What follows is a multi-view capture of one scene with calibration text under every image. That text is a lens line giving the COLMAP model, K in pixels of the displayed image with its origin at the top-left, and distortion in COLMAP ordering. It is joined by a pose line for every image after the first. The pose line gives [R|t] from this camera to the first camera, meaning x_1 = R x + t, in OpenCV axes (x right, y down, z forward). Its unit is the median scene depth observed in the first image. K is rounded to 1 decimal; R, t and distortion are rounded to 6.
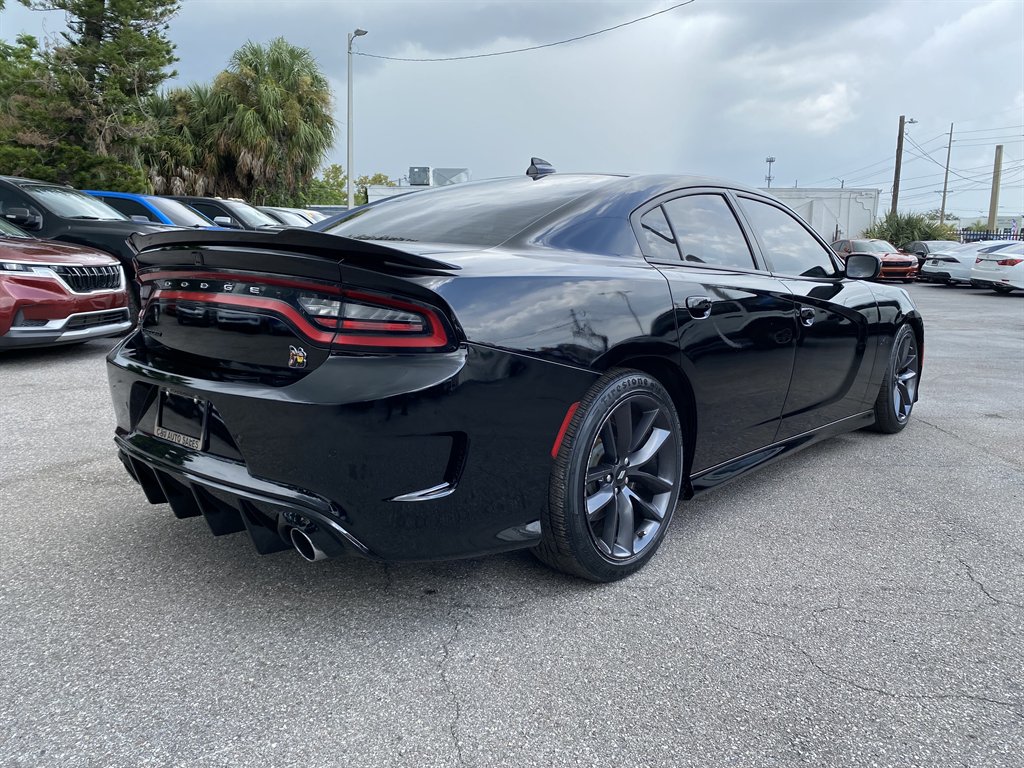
lens RADIAL K [[778.6, 0, 512.0], [0, 778.6, 384.0], [0, 0, 1]] dist [0.011545, -0.003549]
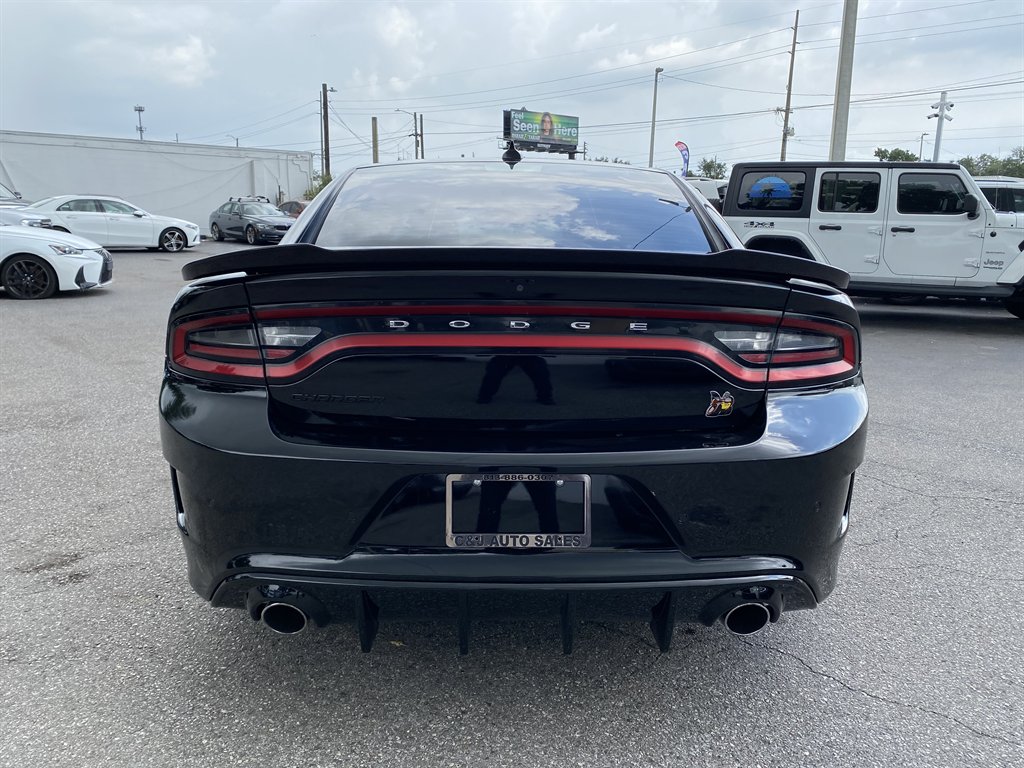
lens RADIAL K [[795.3, 0, 509.8], [0, 795.3, 363.1], [0, 0, 1]] dist [0.006575, -0.013697]
pose [[0.739053, -0.124378, 0.662065, -0.989744], [0.108419, 0.991957, 0.065327, -0.155927], [-0.664865, 0.023500, 0.746593, 0.512448]]
